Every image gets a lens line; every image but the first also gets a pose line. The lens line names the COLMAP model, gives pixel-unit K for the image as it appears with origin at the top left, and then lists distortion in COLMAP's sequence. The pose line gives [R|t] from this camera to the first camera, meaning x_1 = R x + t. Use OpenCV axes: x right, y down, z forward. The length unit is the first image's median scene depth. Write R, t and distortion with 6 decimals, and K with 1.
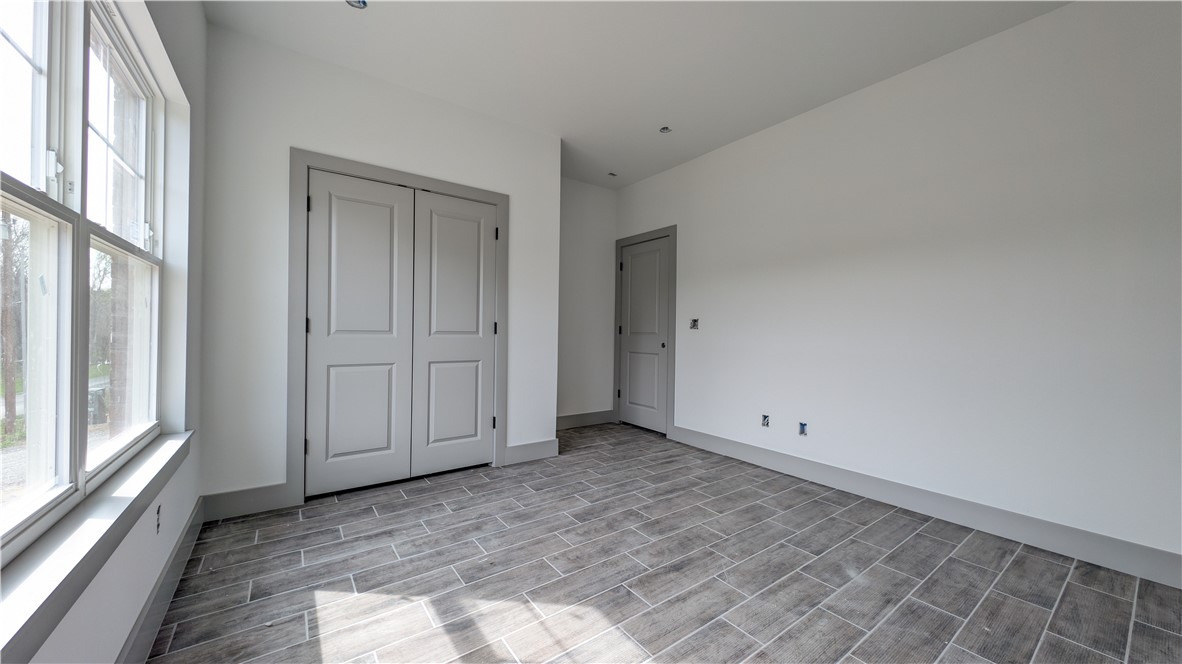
lens RADIAL K [[421.1, 0, 590.3], [0, 421.1, 333.0], [0, 0, 1]] dist [0.002070, 0.000087]
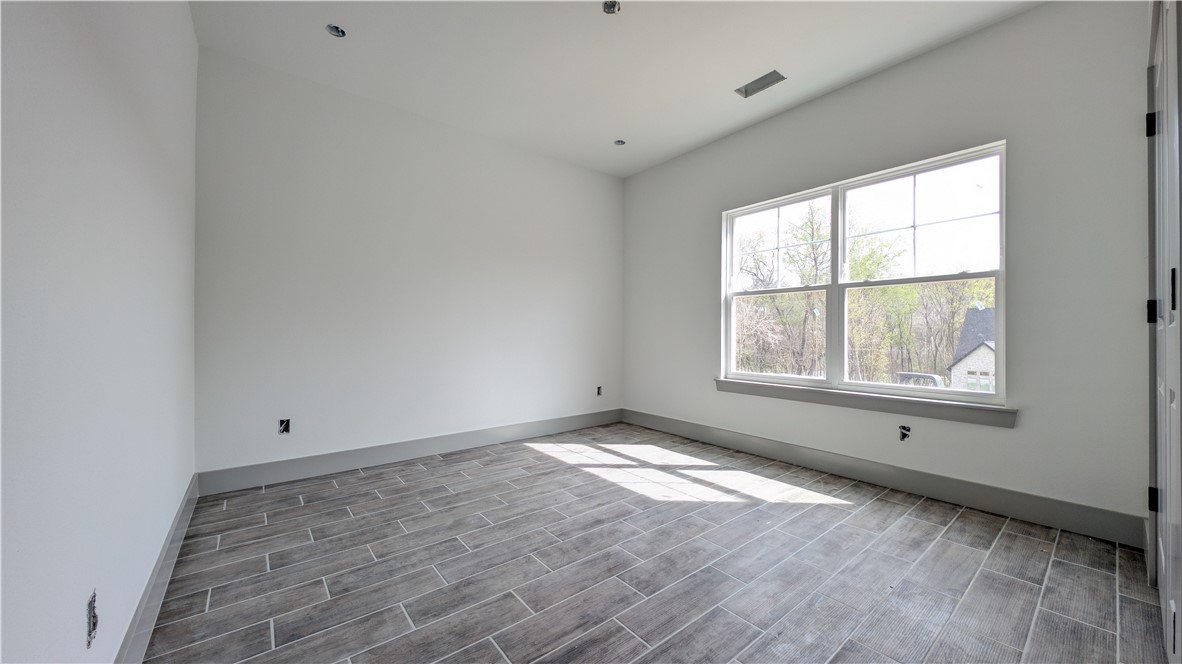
lens RADIAL K [[421.1, 0, 590.3], [0, 421.1, 329.9], [0, 0, 1]] dist [0.002070, 0.000087]
pose [[-0.998667, -0.018110, -0.048342, 0.275007], [-0.017651, 0.999795, -0.009904, 0.039647], [0.048512, -0.009038, -0.998782, 2.021098]]
